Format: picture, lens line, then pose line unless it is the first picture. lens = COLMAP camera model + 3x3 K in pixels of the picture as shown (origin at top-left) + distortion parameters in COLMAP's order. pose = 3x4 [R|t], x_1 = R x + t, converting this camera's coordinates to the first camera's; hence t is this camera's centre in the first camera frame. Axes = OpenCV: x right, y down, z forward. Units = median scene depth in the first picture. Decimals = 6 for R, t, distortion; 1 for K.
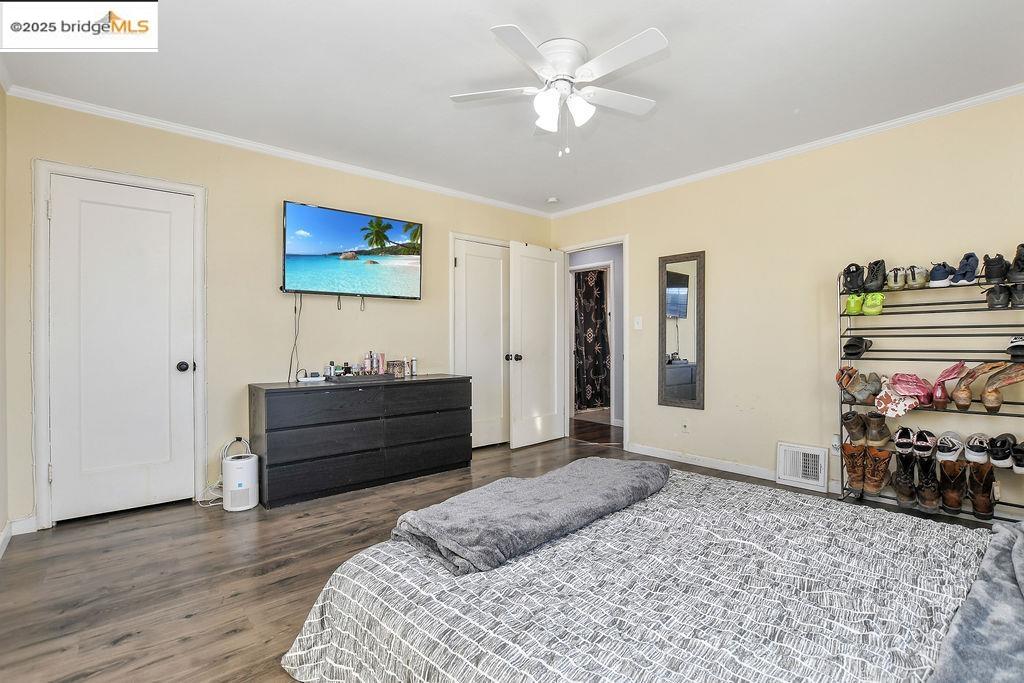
lens RADIAL K [[523.6, 0, 513.2], [0, 523.6, 340.8], [0, 0, 1]] dist [0.000376, 0.000108]
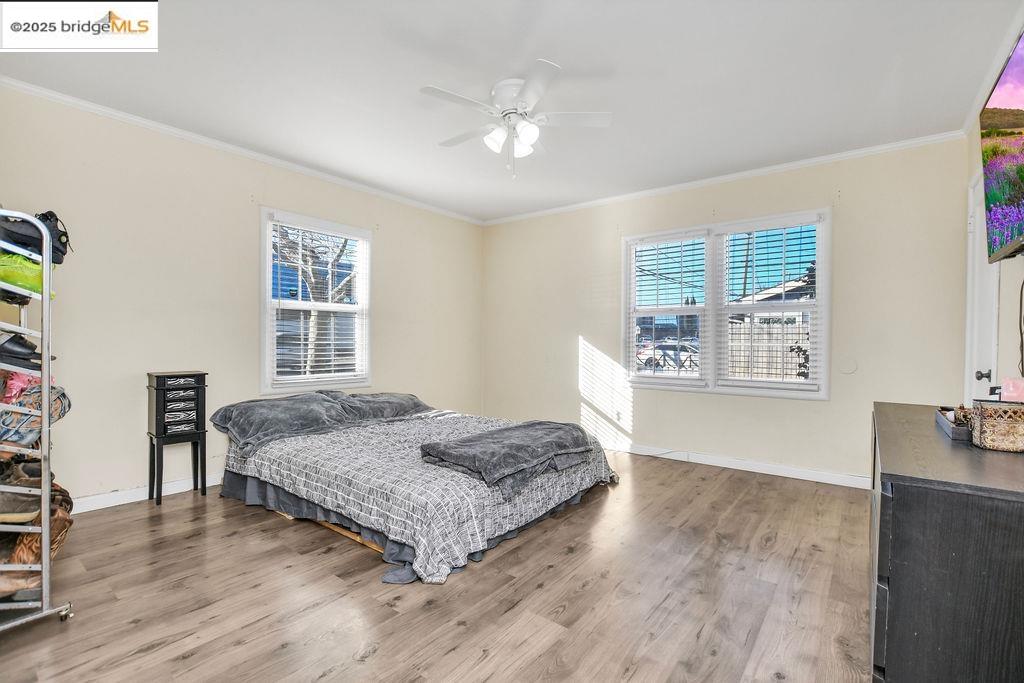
lens RADIAL K [[465.8, 0, 510.9], [0, 465.8, 341.8], [0, 0, 1]] dist [-0.028768, 0.003555]
pose [[-0.985034, -0.001631, -0.172353, 0.241585], [-0.002910, 0.999970, 0.007170, -0.008266], [0.172337, 0.007564, -0.985009, 1.787646]]
